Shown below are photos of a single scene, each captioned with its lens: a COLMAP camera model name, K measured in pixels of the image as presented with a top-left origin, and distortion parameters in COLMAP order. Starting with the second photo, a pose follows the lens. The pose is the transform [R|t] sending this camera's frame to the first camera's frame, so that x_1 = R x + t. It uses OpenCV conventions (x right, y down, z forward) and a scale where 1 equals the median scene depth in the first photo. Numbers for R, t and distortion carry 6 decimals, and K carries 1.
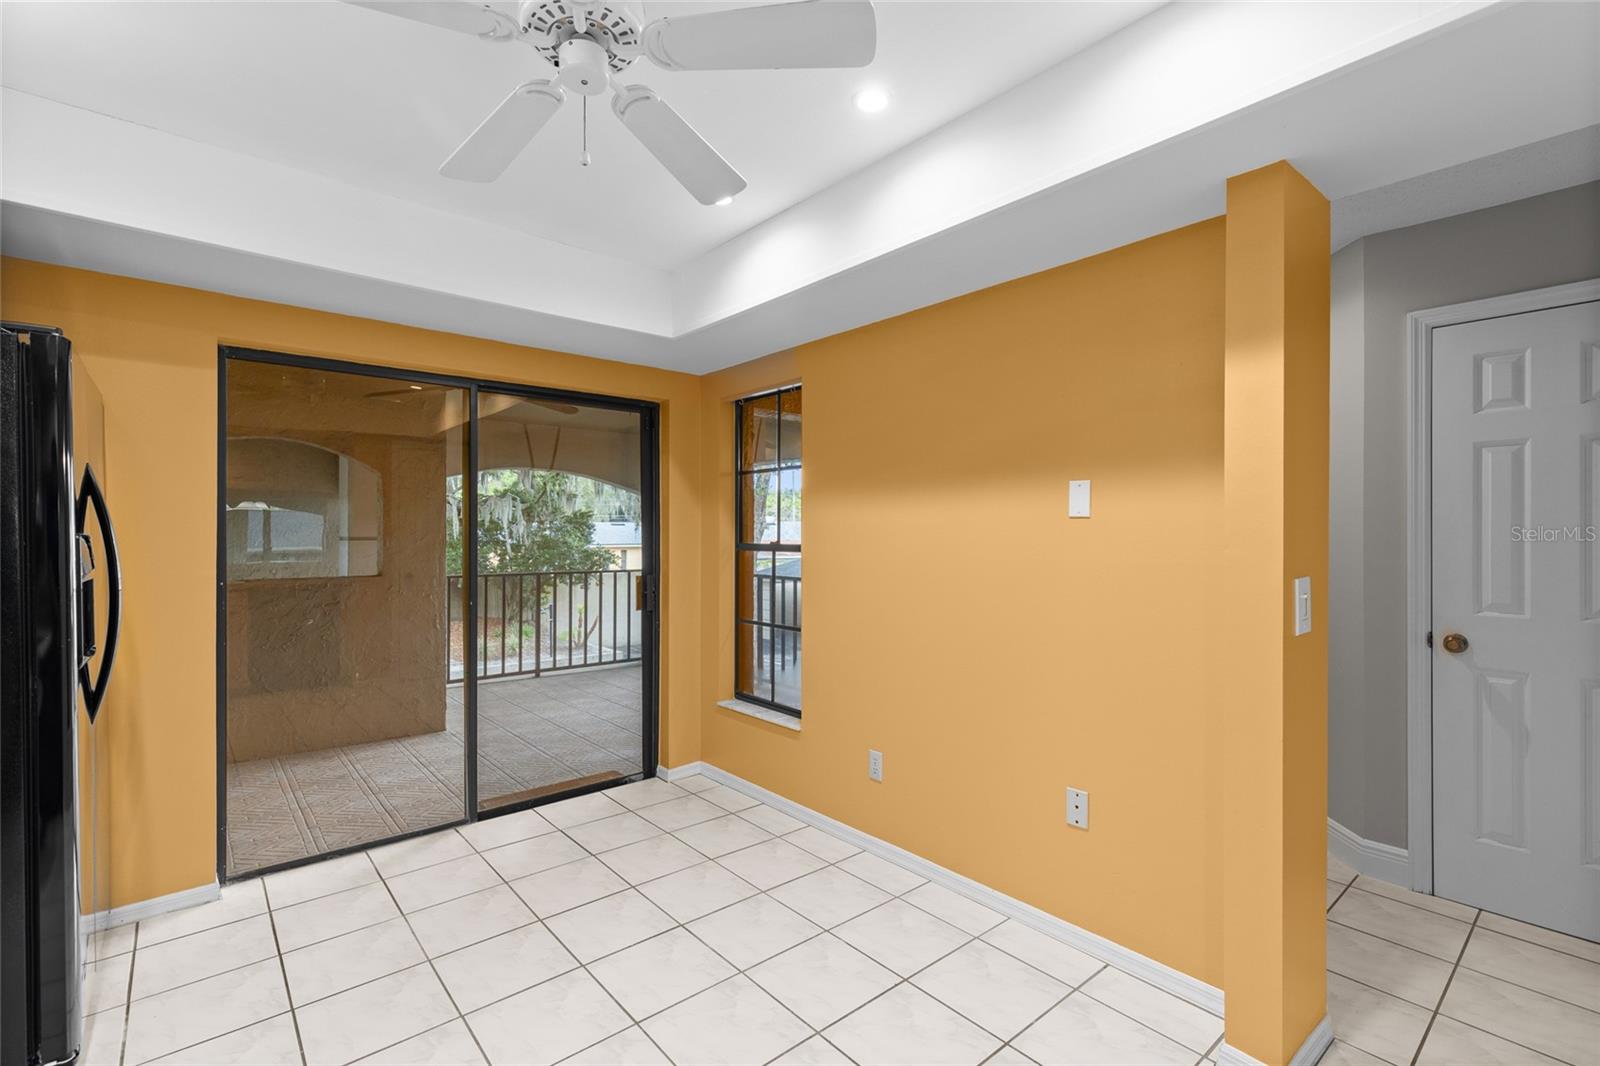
lens RADIAL K [[723.9, 0, 812.2], [0, 723.9, 534.0], [0, 0, 1]] dist [0.011166, -0.001905]
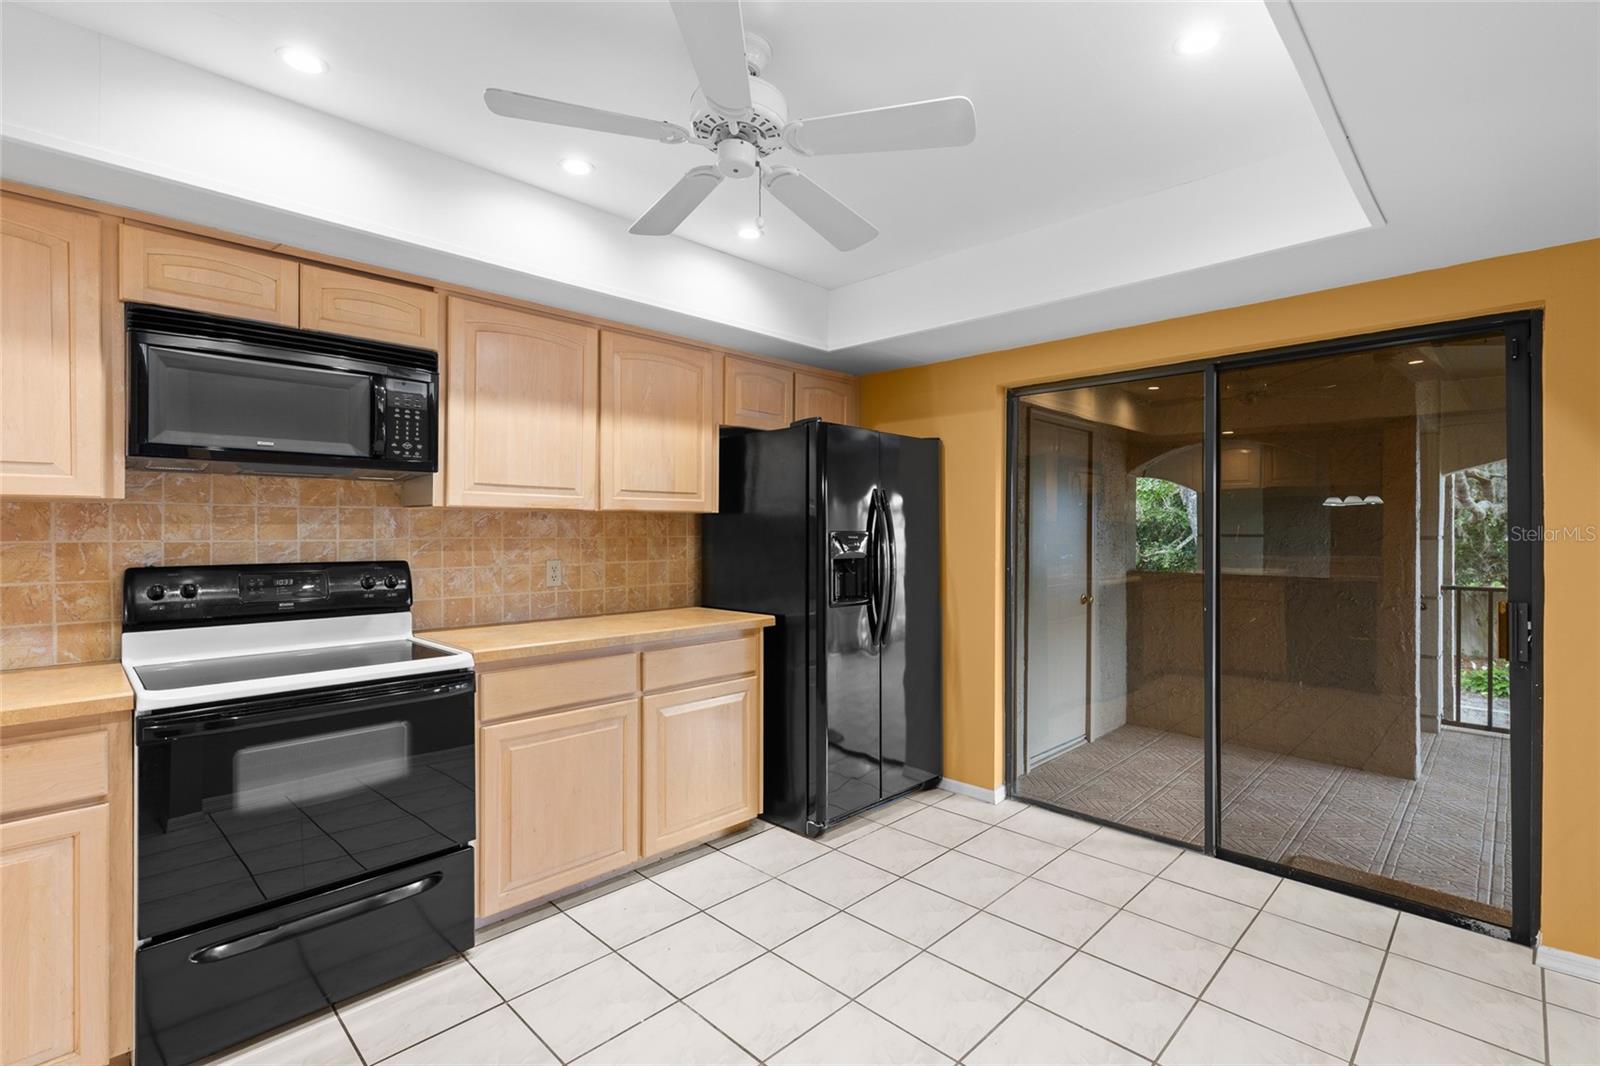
lens RADIAL K [[723.9, 0, 783.4], [0, 723.9, 528.2], [0, 0, 1]] dist [0.011166, -0.001905]
pose [[0.061923, -0.003115, -0.998076, 0.350264], [-0.000030, 0.999995, -0.003123, -0.001758], [0.998081, 0.000223, 0.061923, 0.376418]]
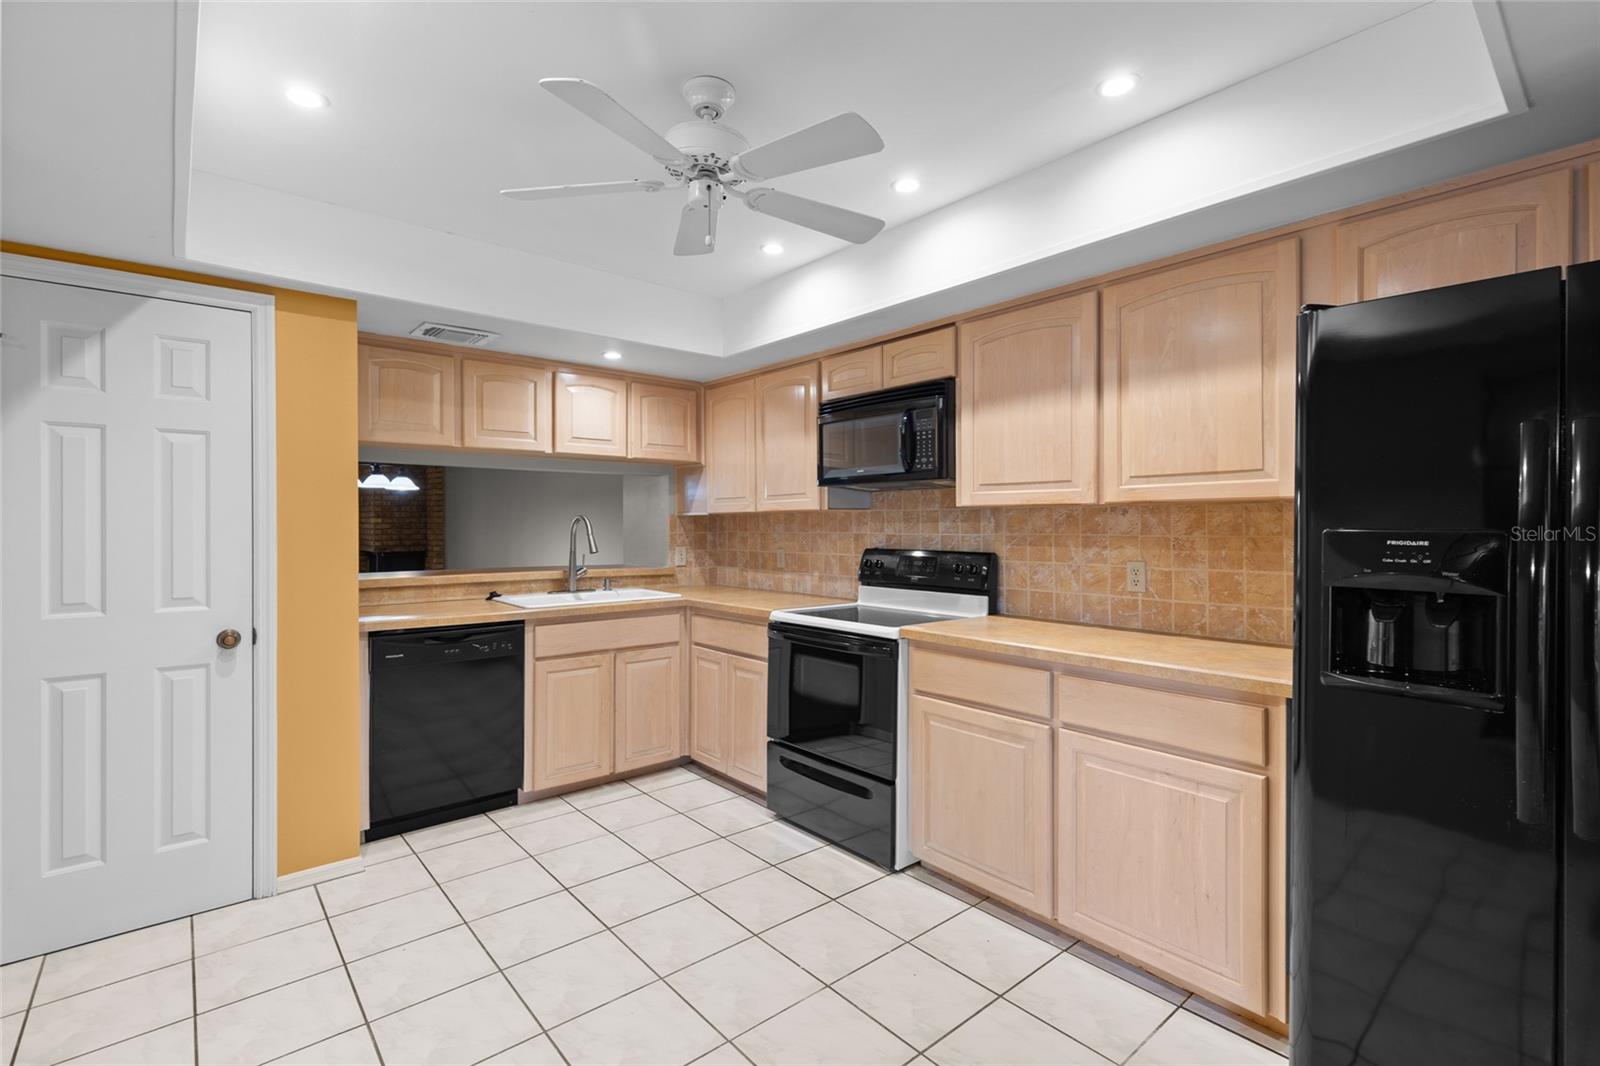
lens RADIAL K [[723.9, 0, 810.3], [0, 723.9, 524.2], [0, 0, 1]] dist [0.011166, -0.001905]
pose [[-0.999998, 0.001548, -0.001219, -0.188981], [0.001549, 0.999998, -0.001339, -0.004221], [0.001217, -0.001341, -0.999998, 0.897945]]
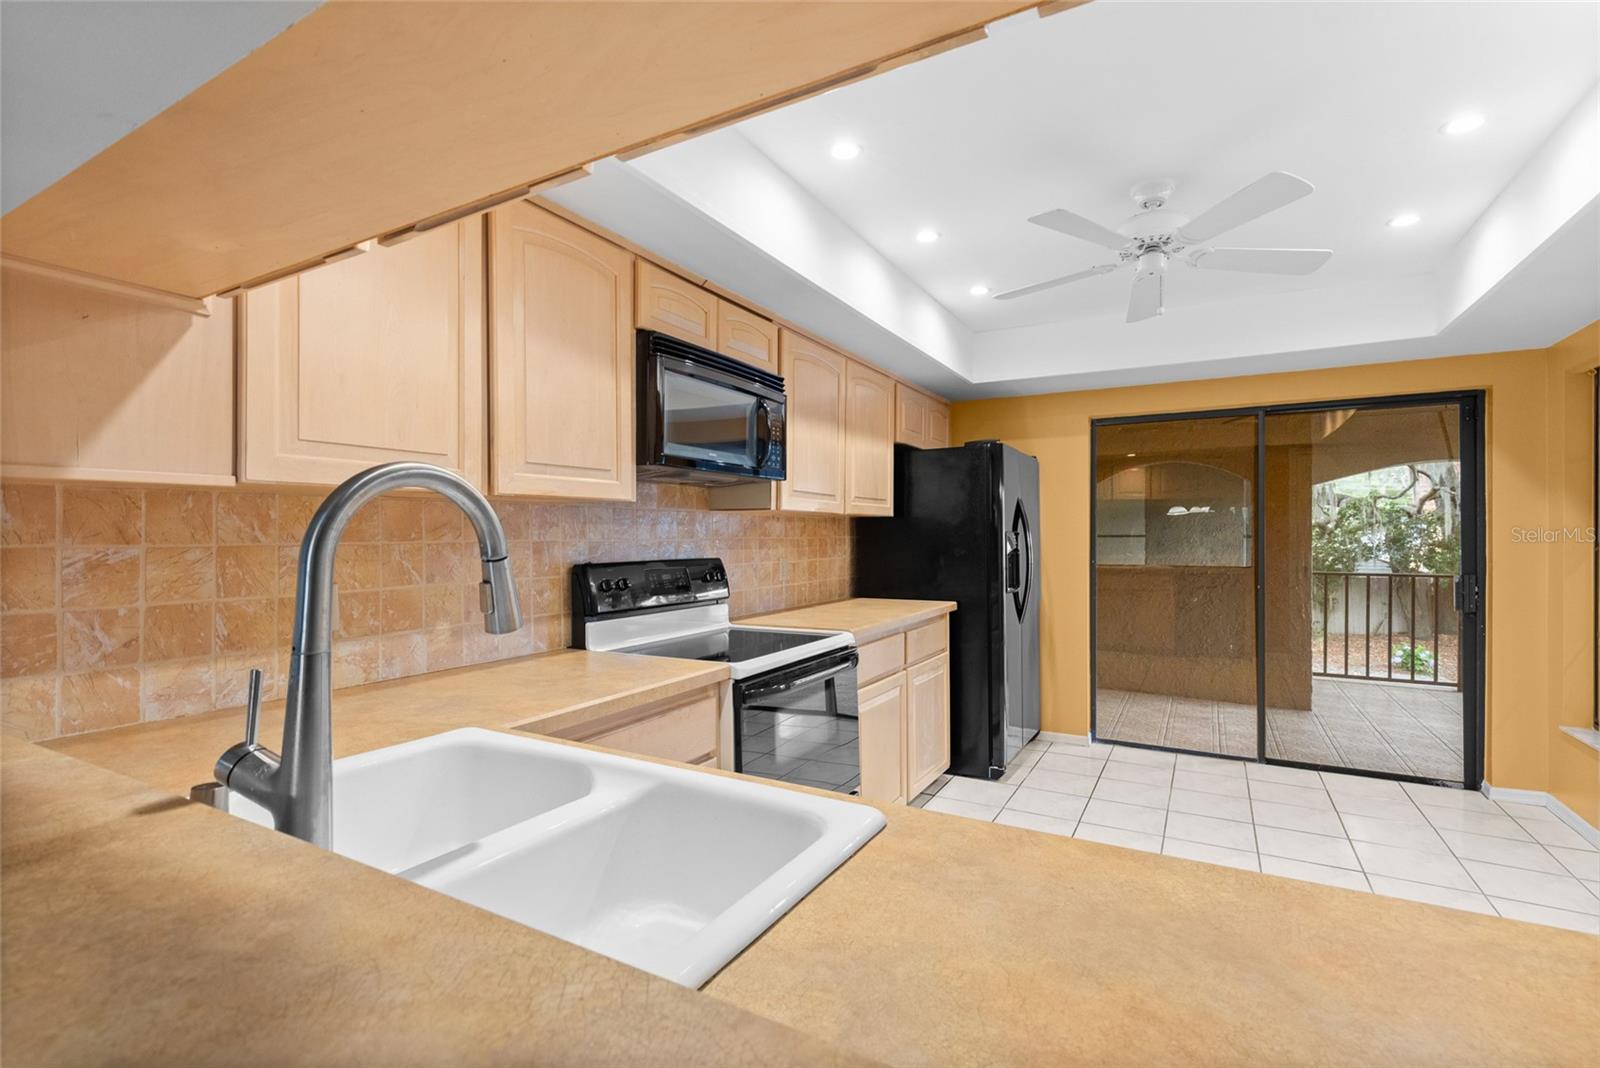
lens RADIAL K [[723.9, 0, 792.8], [0, 723.9, 532.8], [0, 0, 1]] dist [0.011166, -0.001905]
pose [[0.328731, -0.003419, -0.944417, 0.397312], [0.002132, 0.999994, -0.002878, 0.002828], [0.944421, -0.001067, 0.328736, -0.147647]]
